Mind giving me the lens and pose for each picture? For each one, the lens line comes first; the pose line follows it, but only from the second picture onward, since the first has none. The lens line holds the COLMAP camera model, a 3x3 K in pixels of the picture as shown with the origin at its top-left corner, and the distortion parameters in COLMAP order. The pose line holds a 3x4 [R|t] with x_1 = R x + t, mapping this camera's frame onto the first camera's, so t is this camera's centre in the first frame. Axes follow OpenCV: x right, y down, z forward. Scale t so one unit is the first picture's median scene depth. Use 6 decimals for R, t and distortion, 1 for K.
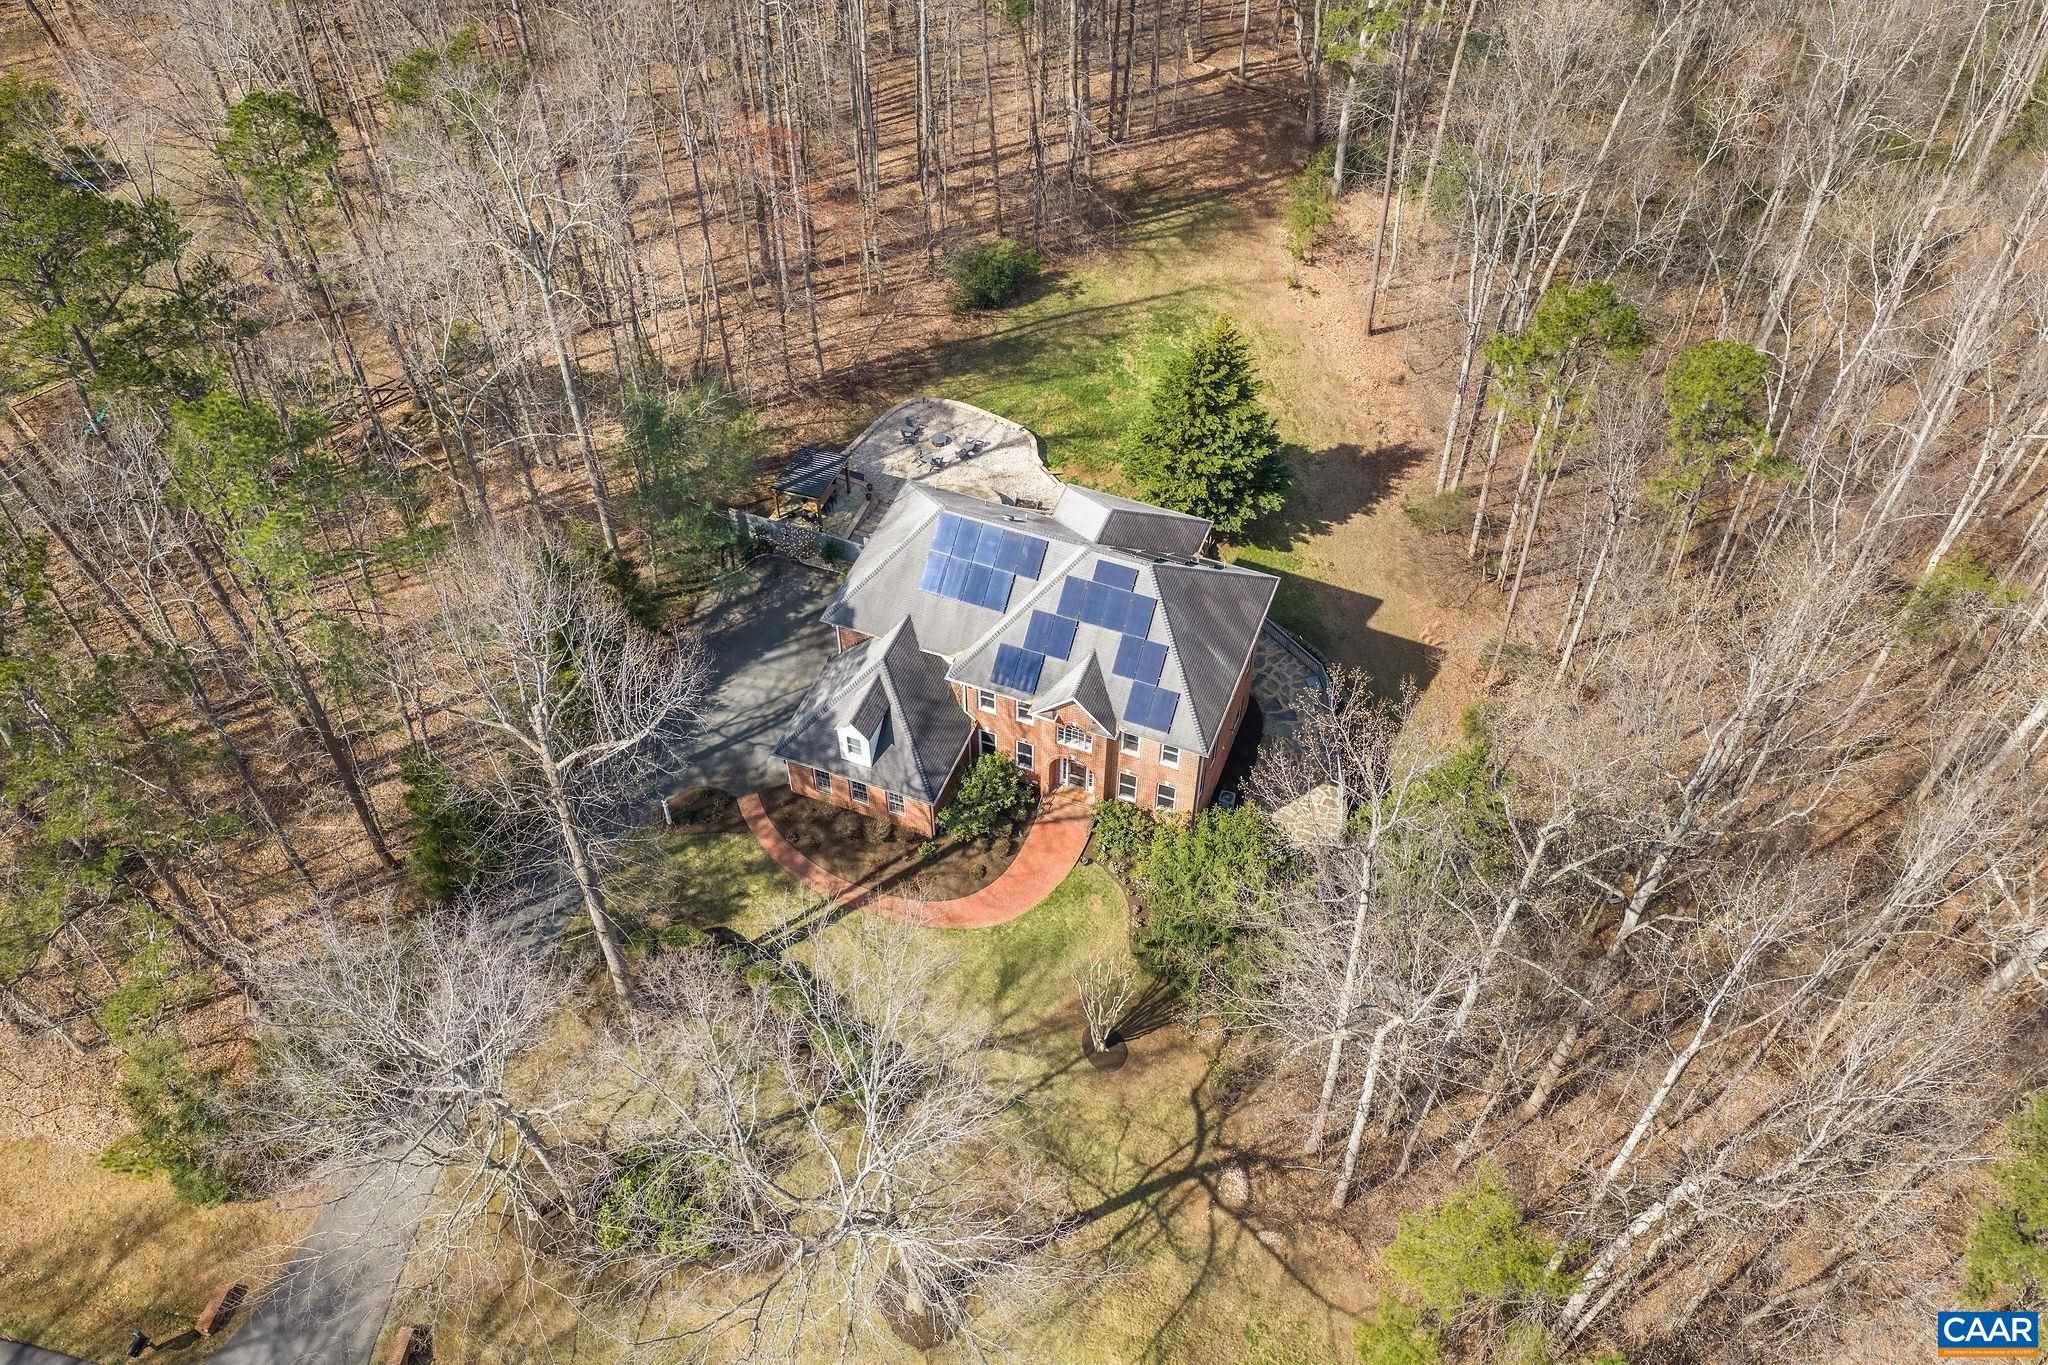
lens RADIAL K [[1598.6, 0, 1037.2], [0, 1598.6, 676.3], [0, 0, 1]] dist [0.040623, -0.010538]
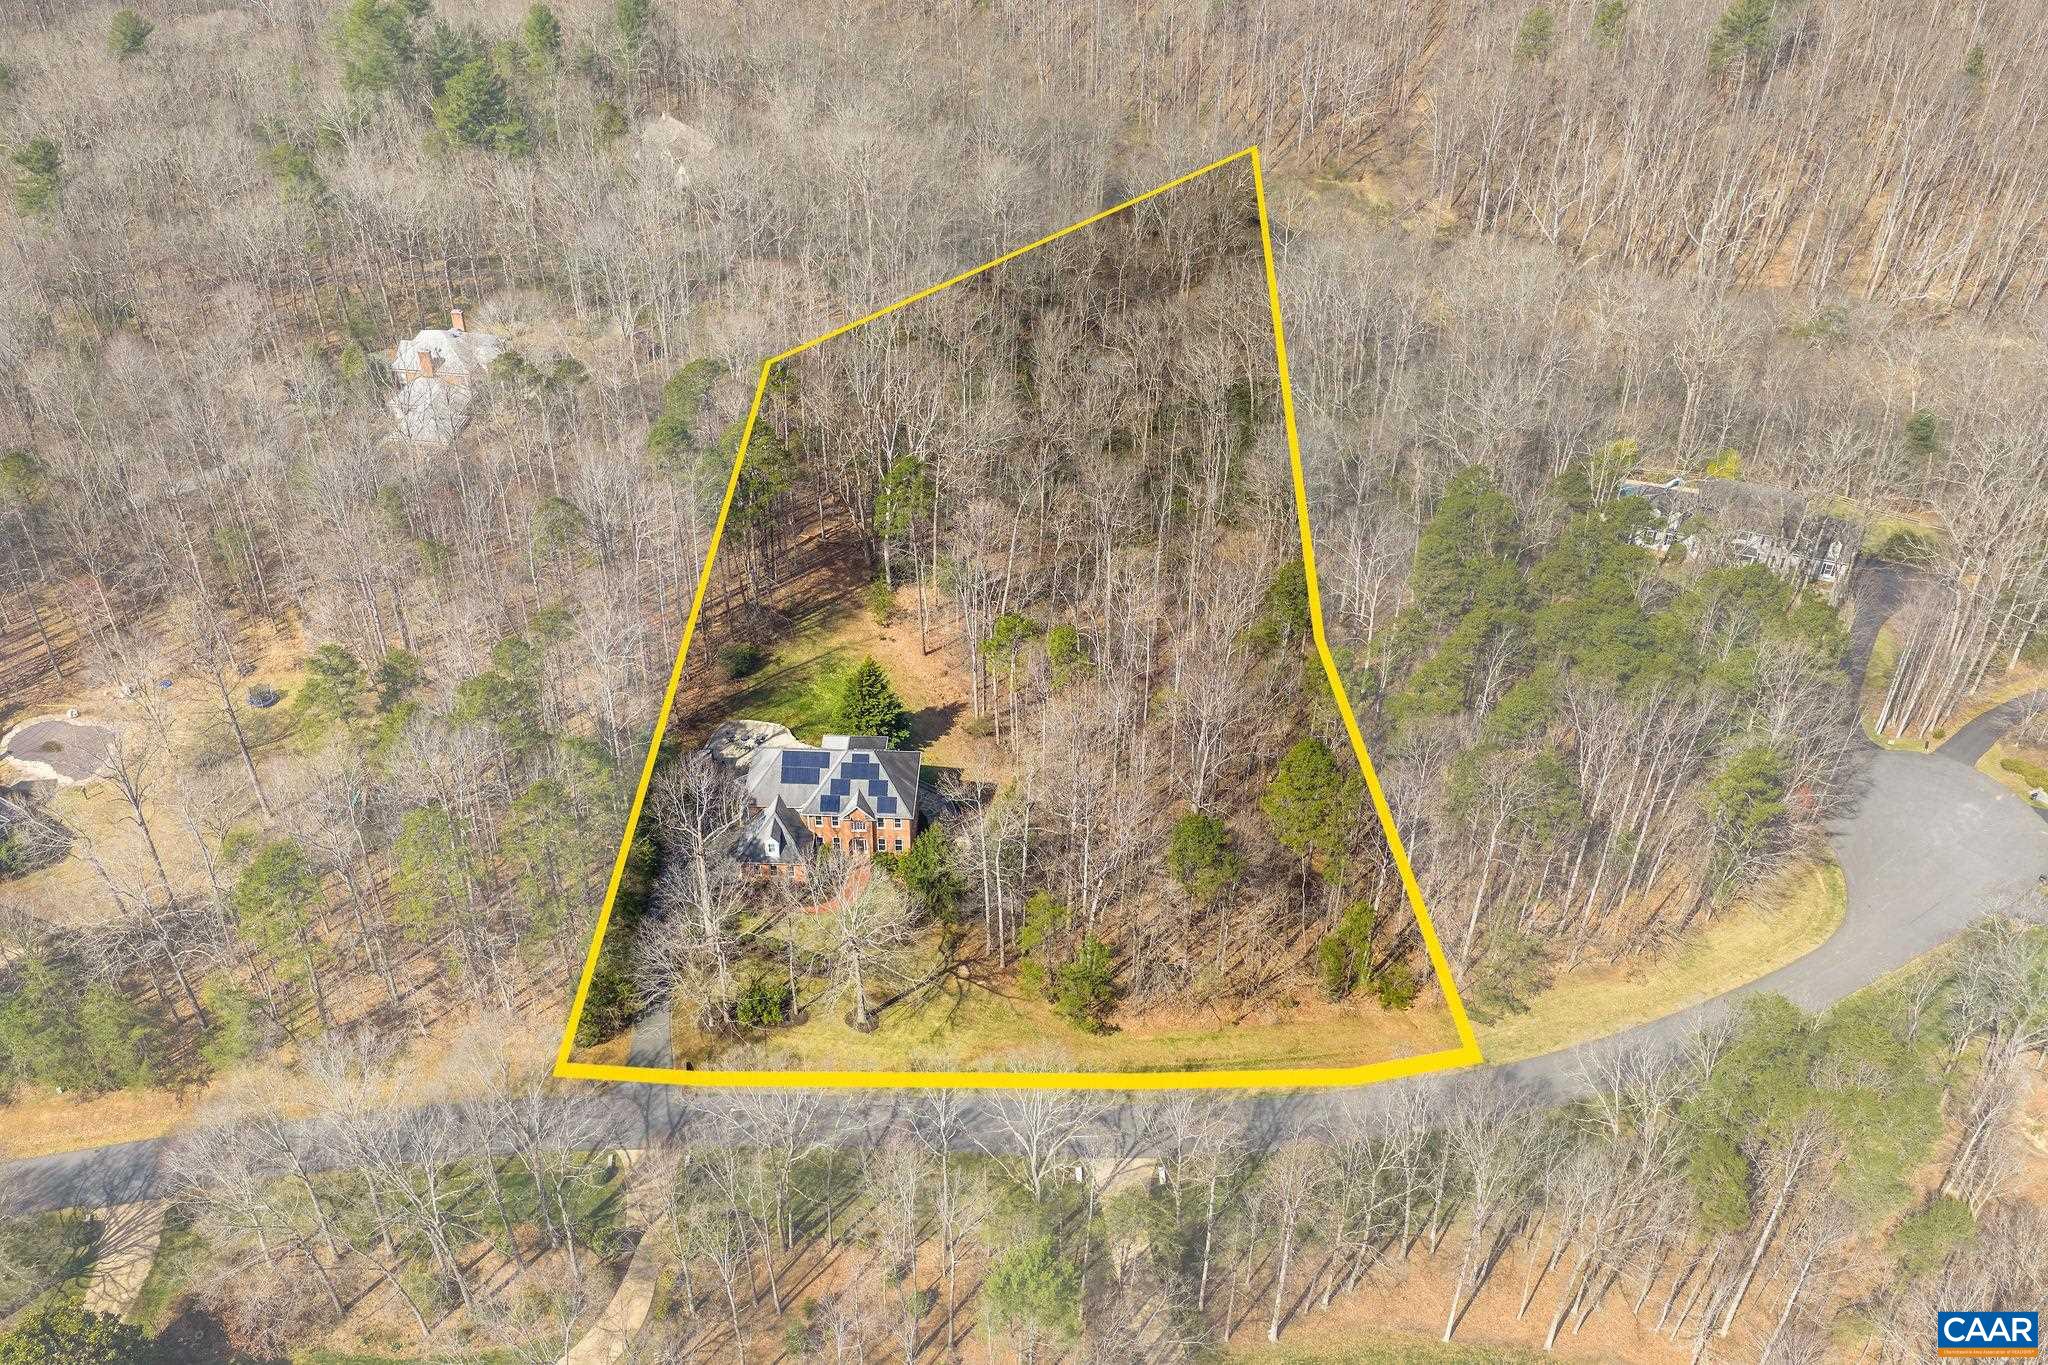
lens RADIAL K [[1598.6, 0, 1020.4], [0, 1598.6, 693.1], [0, 0, 1]] dist [0.040623, -0.010538]
pose [[0.942278, -0.193792, 0.273051, -0.367696], [0.247080, 0.952799, -0.176426, 0.333184], [-0.225973, 0.233708, 0.945683, -1.407985]]
